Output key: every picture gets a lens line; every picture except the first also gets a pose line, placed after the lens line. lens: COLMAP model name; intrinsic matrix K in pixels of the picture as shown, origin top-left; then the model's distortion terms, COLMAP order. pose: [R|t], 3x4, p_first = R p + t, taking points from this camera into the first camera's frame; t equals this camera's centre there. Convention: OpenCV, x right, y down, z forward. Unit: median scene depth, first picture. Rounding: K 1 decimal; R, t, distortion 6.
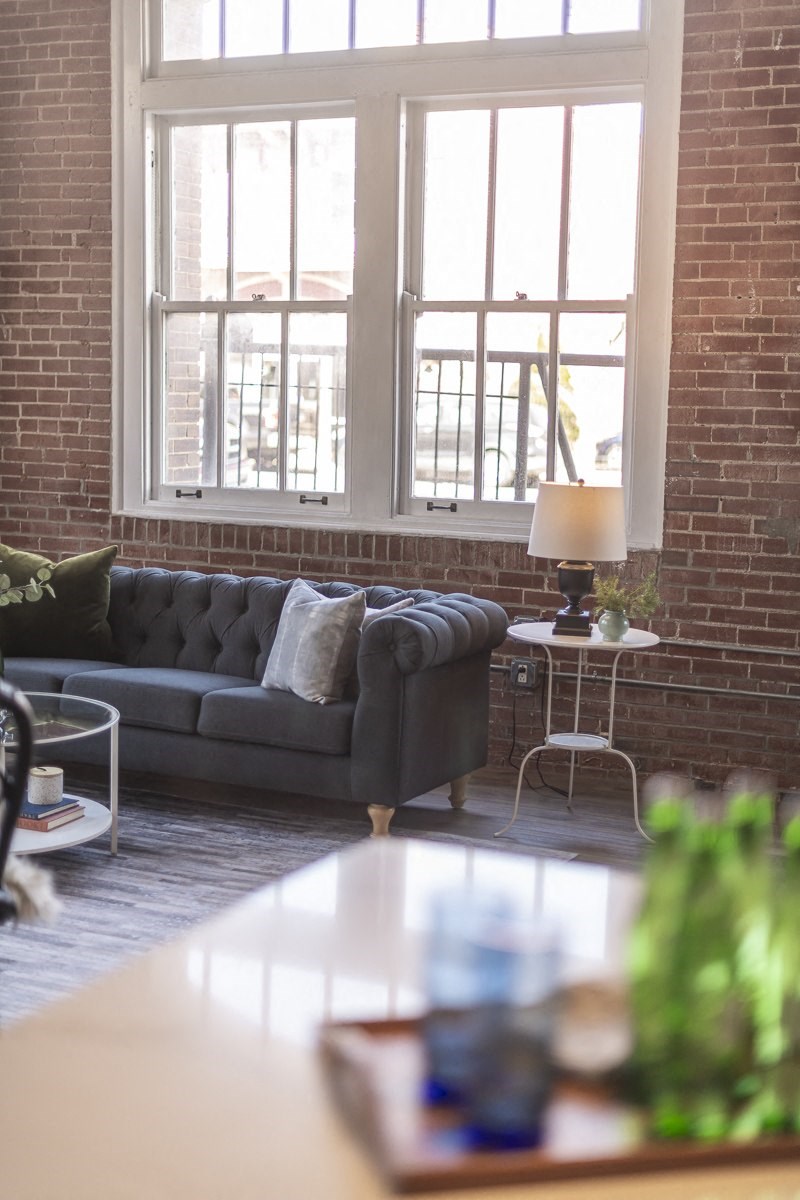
lens RADIAL K [[1753.7, 0, 400.0], [0, 1753.7, 600.0], [0, 0, 1]] dist [-0.004732, 0.036005]
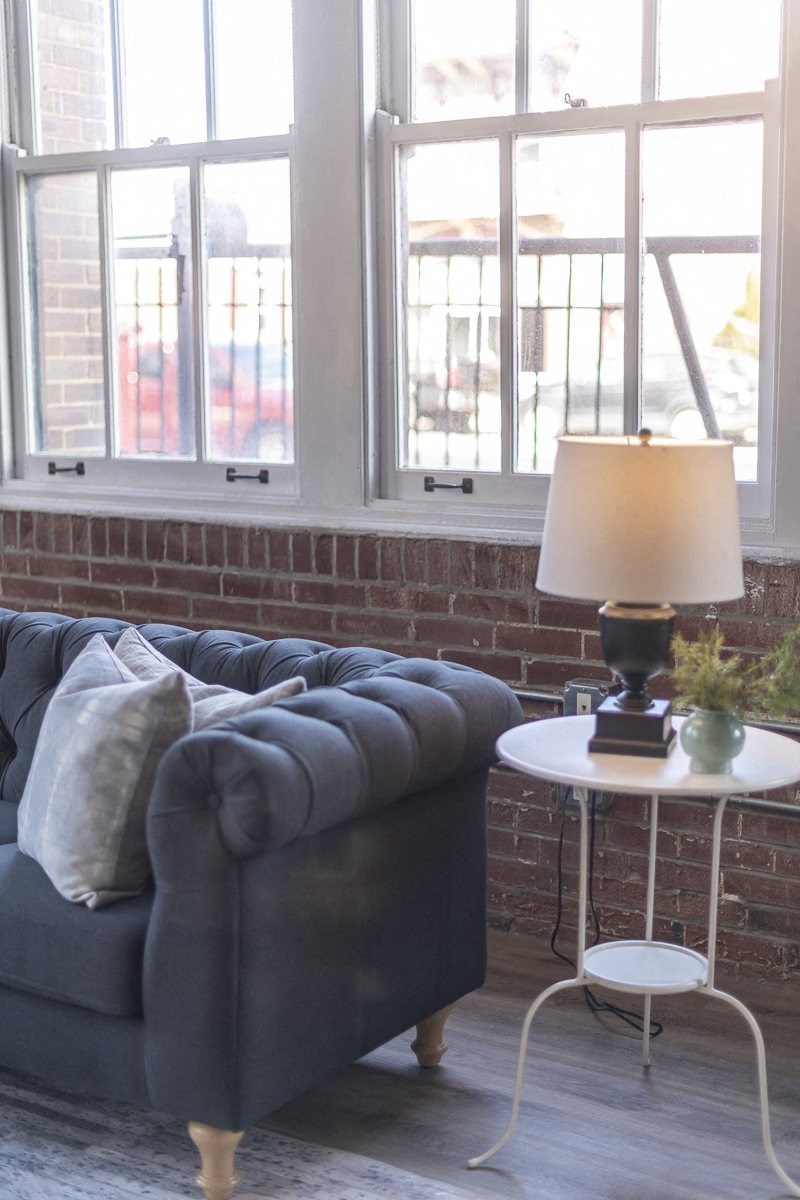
lens RADIAL K [[1753.7, 0, 400.0], [0, 1753.7, 600.0], [0, 0, 1]] dist [-0.004732, 0.036005]
pose [[0.992102, -0.007075, -0.125232, 0.087227], [0.009537, 0.999773, 0.019072, -0.028968], [0.125068, -0.020116, 0.991944, 0.466458]]
